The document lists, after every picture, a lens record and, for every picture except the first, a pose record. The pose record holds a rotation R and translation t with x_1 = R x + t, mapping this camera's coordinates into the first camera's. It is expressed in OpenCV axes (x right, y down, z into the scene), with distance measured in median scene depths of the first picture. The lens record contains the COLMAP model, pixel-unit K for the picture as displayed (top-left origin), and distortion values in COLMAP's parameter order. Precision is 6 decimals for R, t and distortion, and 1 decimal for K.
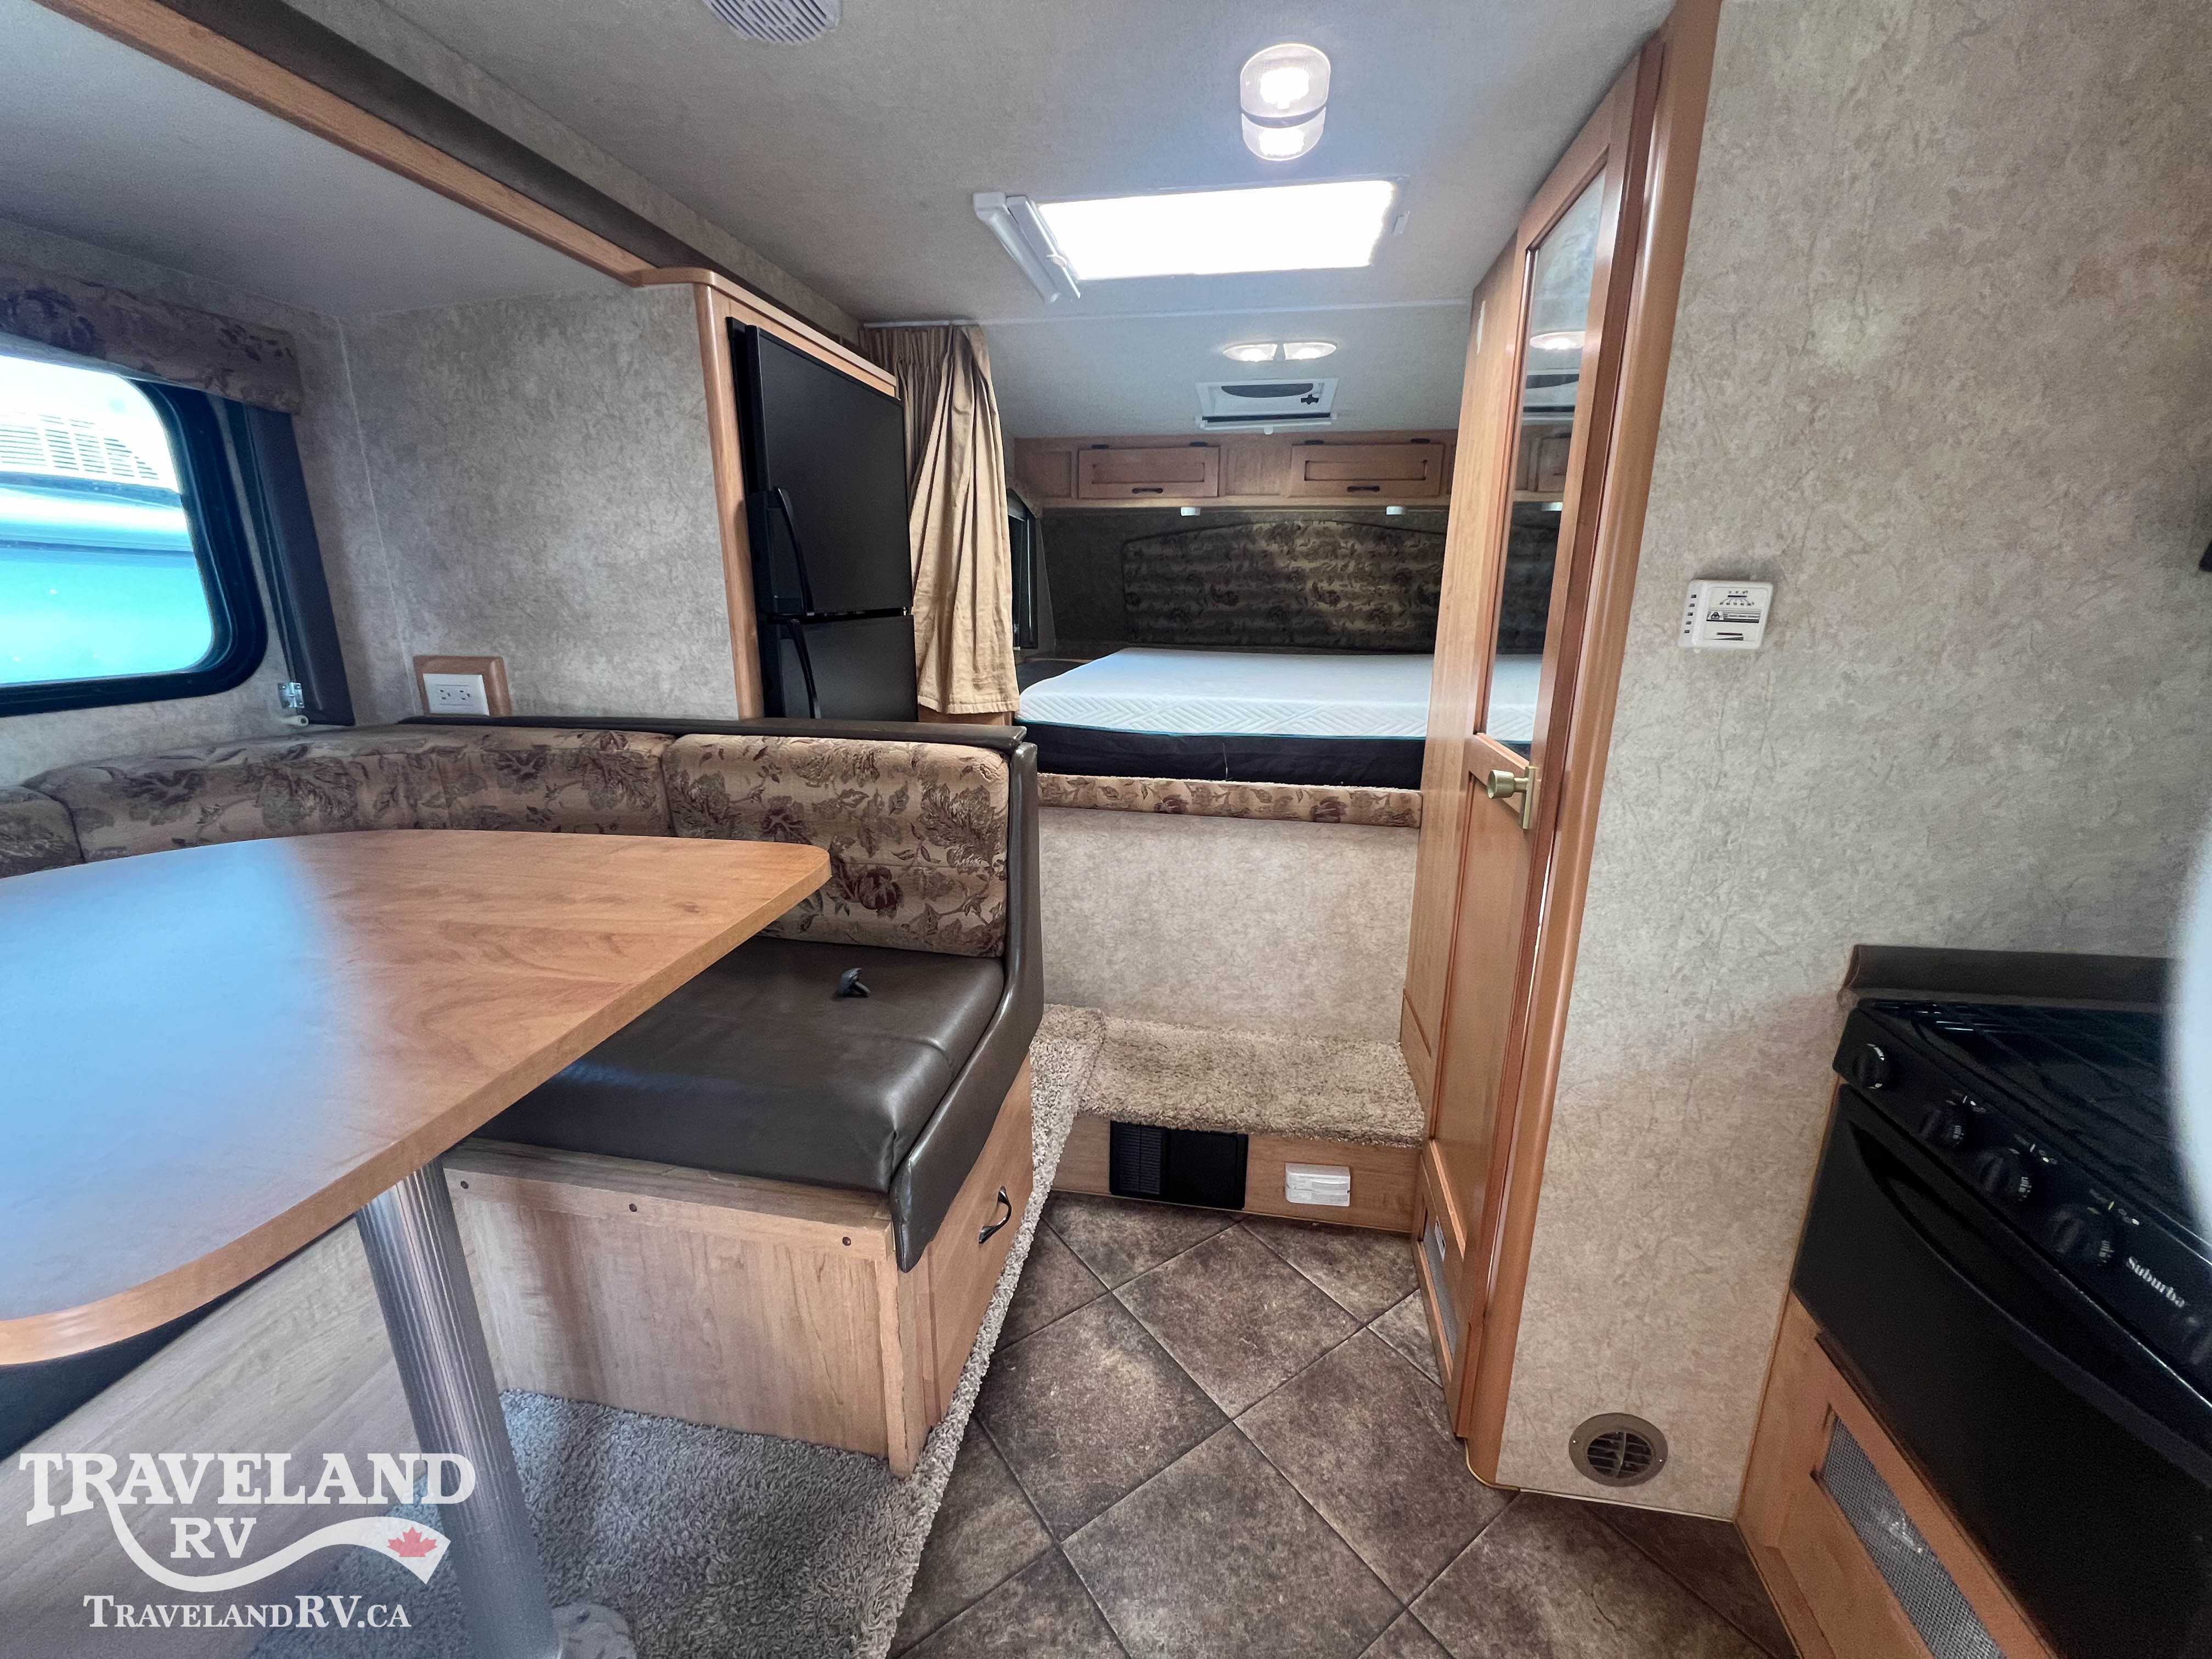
lens RADIAL K [[888.0, 0, 1102.7], [0, 888.0, 830.1], [0, 0, 1]] dist [0.000954, 0.000448]
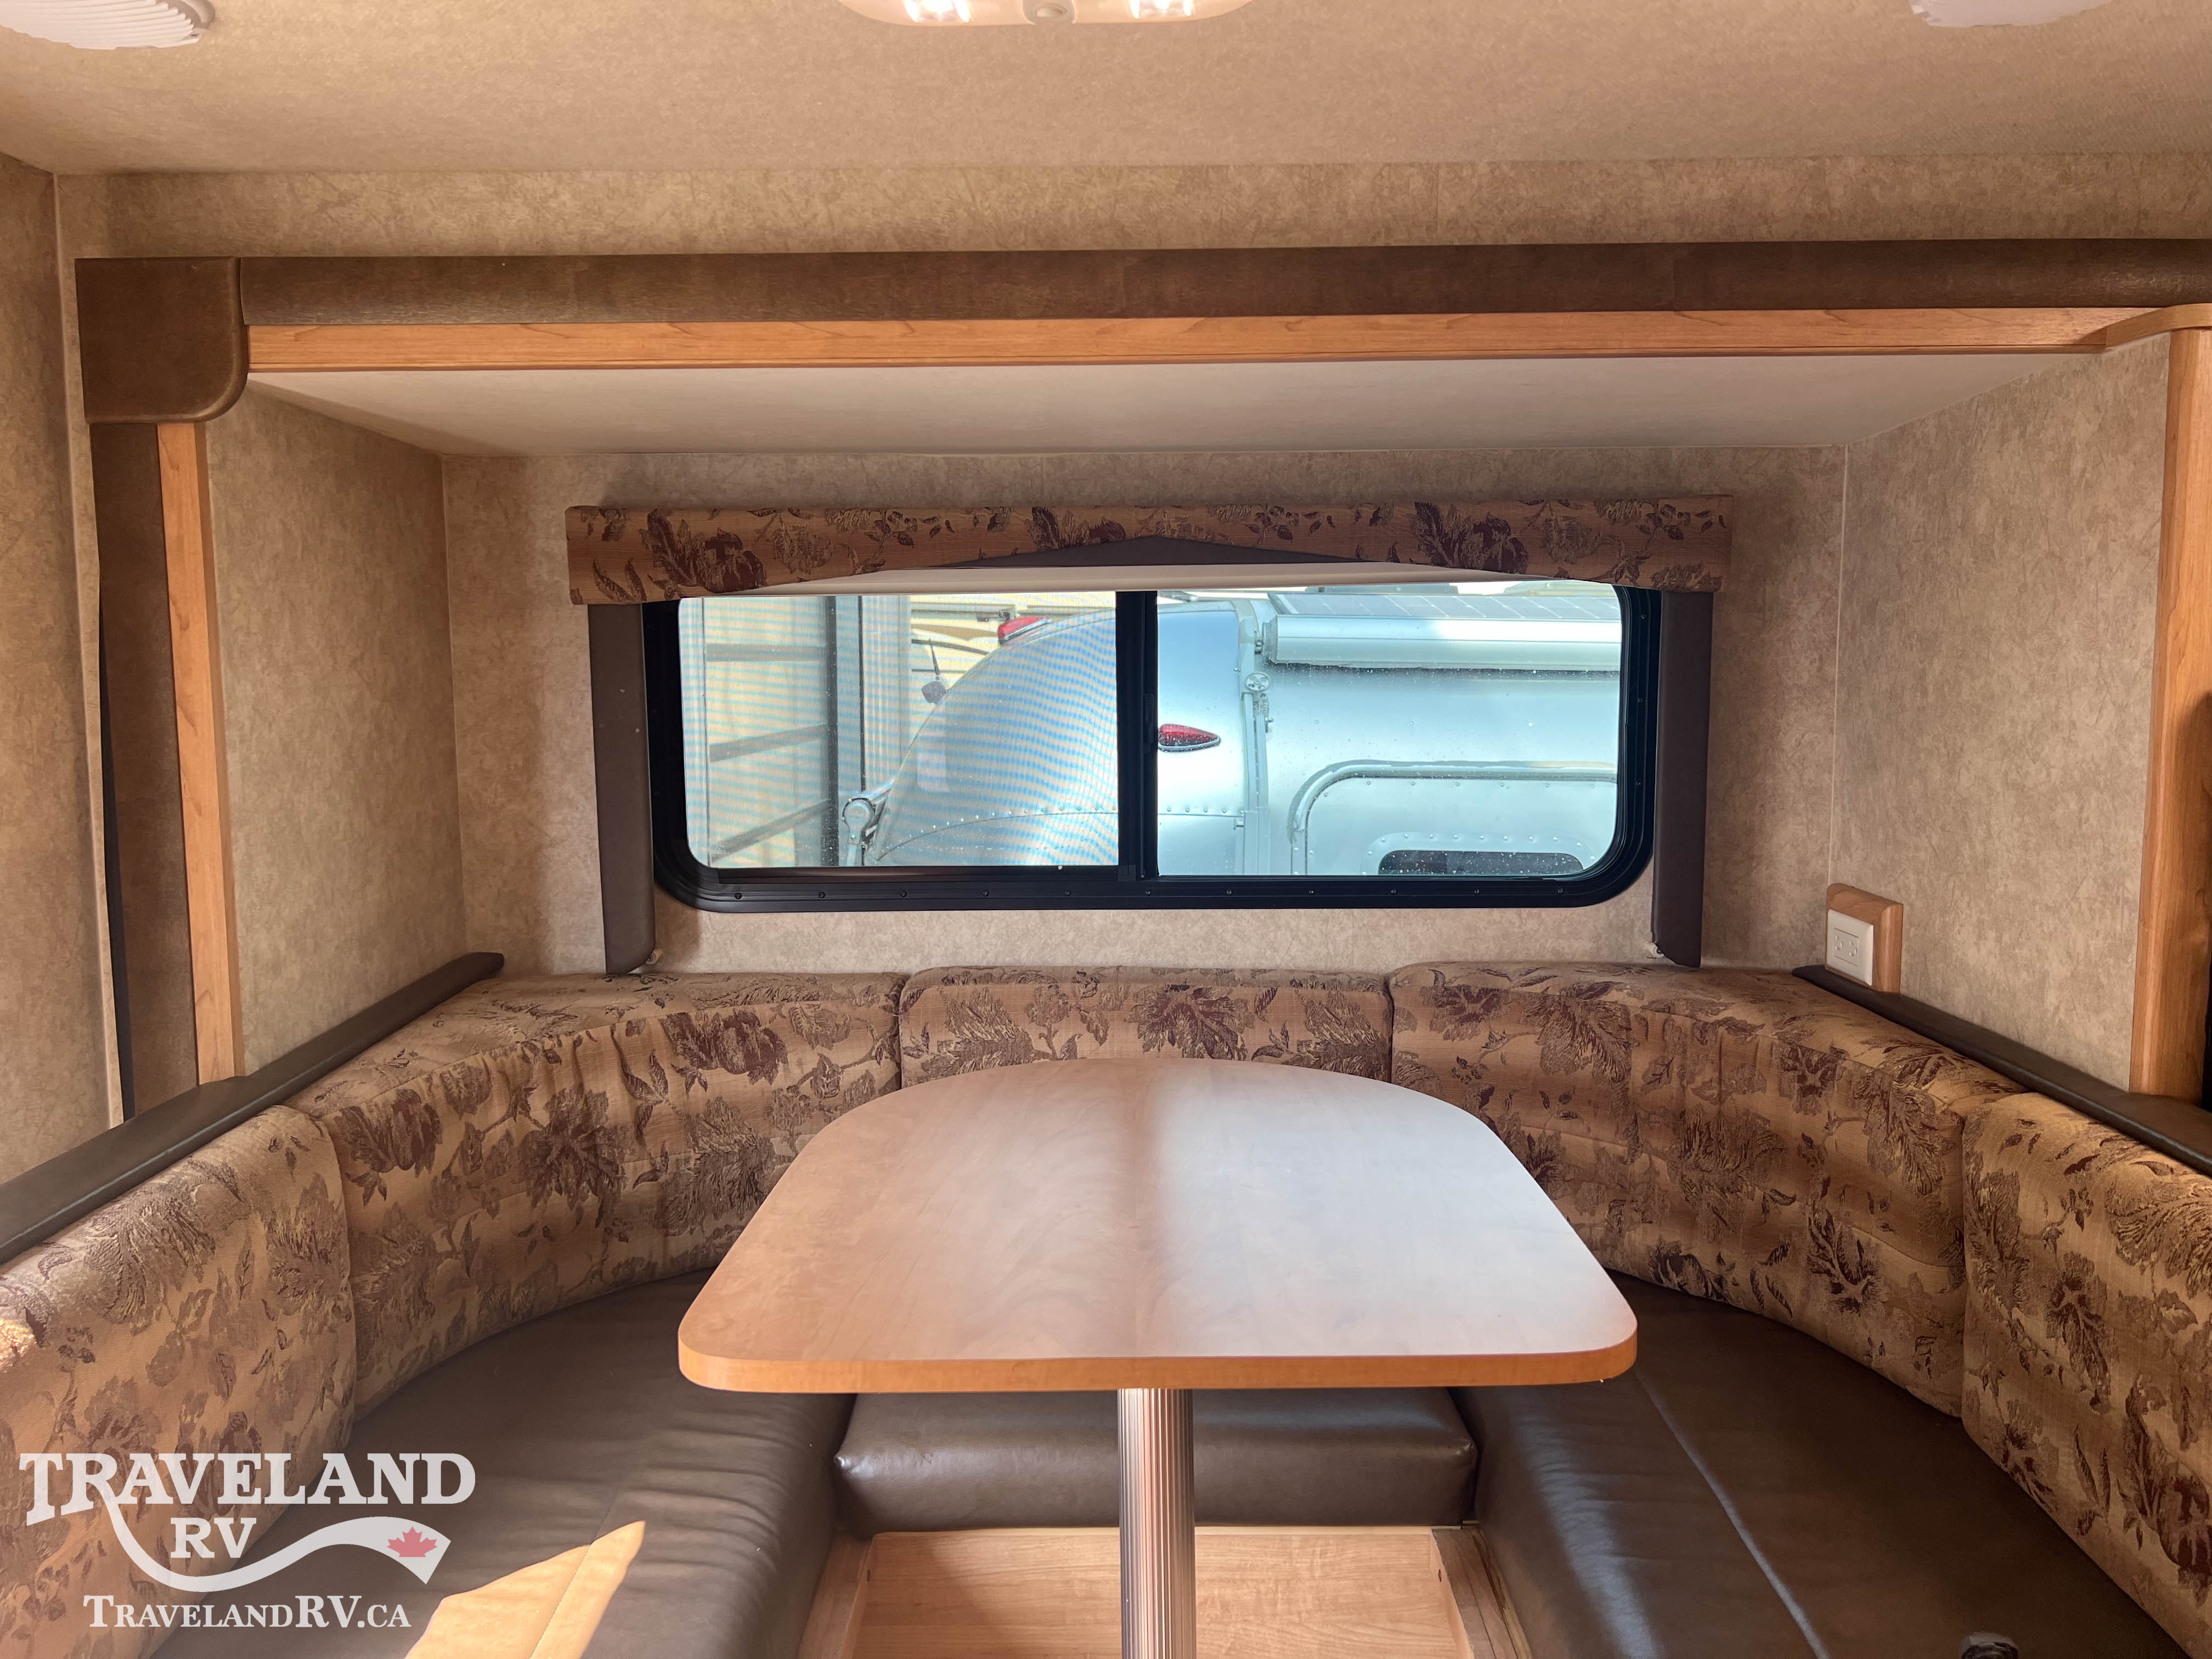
lens RADIAL K [[1658.4, 0, 1127.7], [0, 1658.4, 808.4], [0, 0, 1]] dist [0.051768, -0.057974]
pose [[0.164852, 0.093696, -0.981858, 0.474441], [-0.255333, 0.965597, 0.049275, -0.195212], [0.952696, 0.242578, 0.183104, 0.235314]]
